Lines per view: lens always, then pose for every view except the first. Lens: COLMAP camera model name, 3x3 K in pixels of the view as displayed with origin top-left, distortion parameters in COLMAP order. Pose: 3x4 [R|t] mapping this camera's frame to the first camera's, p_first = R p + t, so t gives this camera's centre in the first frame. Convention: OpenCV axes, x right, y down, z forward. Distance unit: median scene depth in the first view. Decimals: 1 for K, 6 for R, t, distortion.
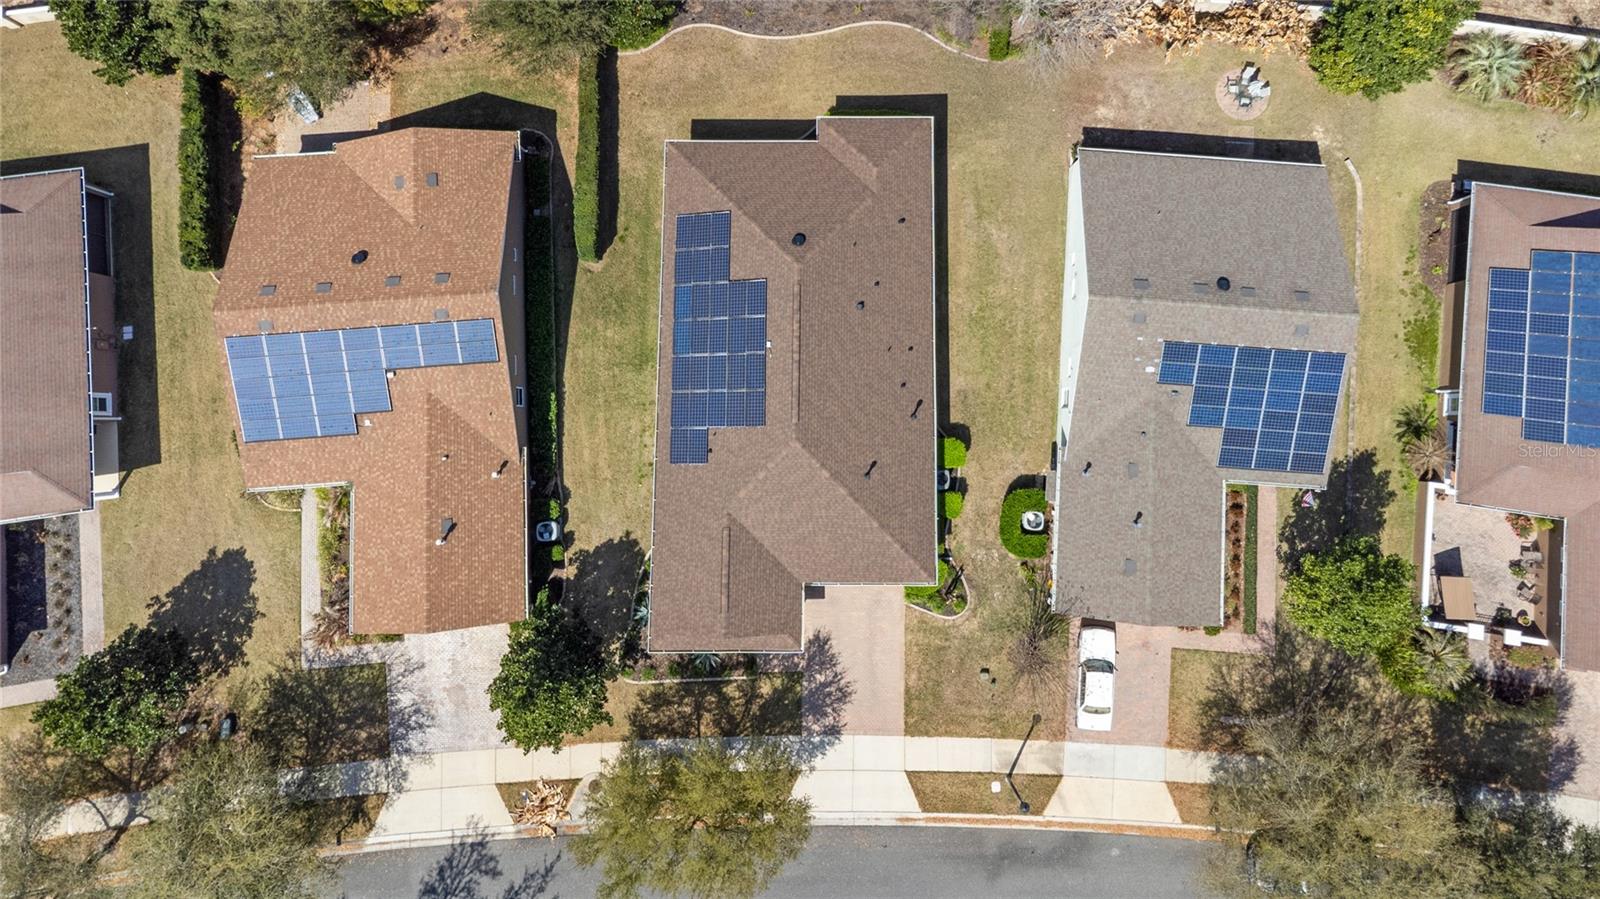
lens RADIAL K [[1196.9, 0, 772.2], [0, 1196.9, 441.9], [0, 0, 1]] dist [0.012322, -0.000490]
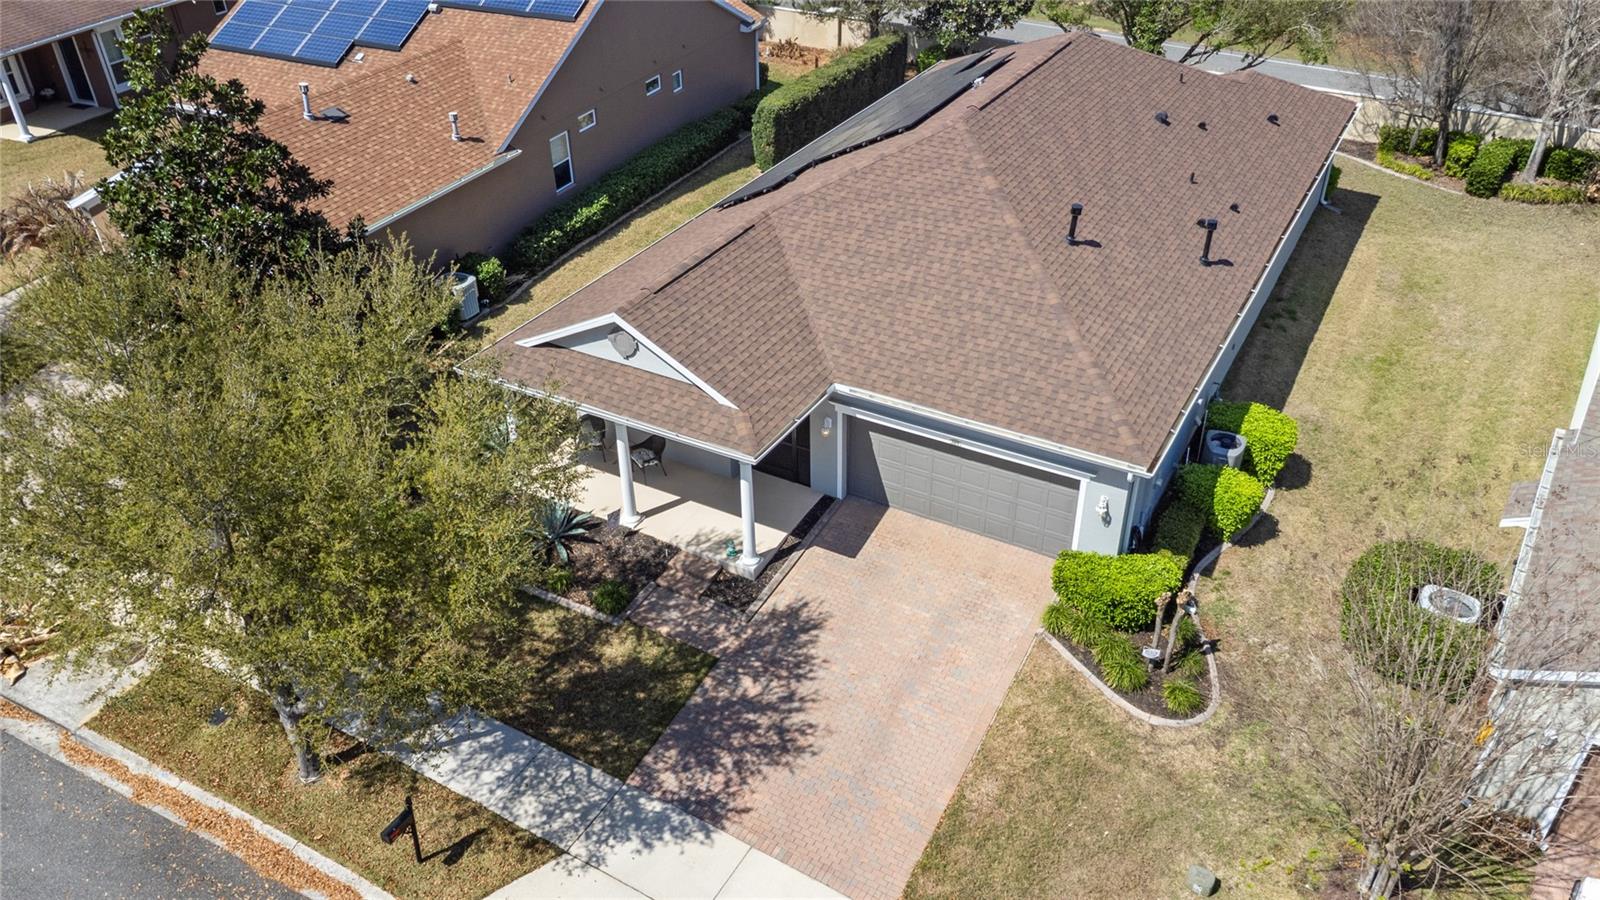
lens RADIAL K [[1196.9, 0, 772.2], [0, 1196.9, 442.4], [0, 0, 1]] dist [0.012322, -0.000490]
pose [[0.853297, 0.216035, -0.474567, 0.208241], [-0.501067, 0.591566, -0.631650, 0.388319], [0.144279, 0.776775, 0.613029, 0.708984]]
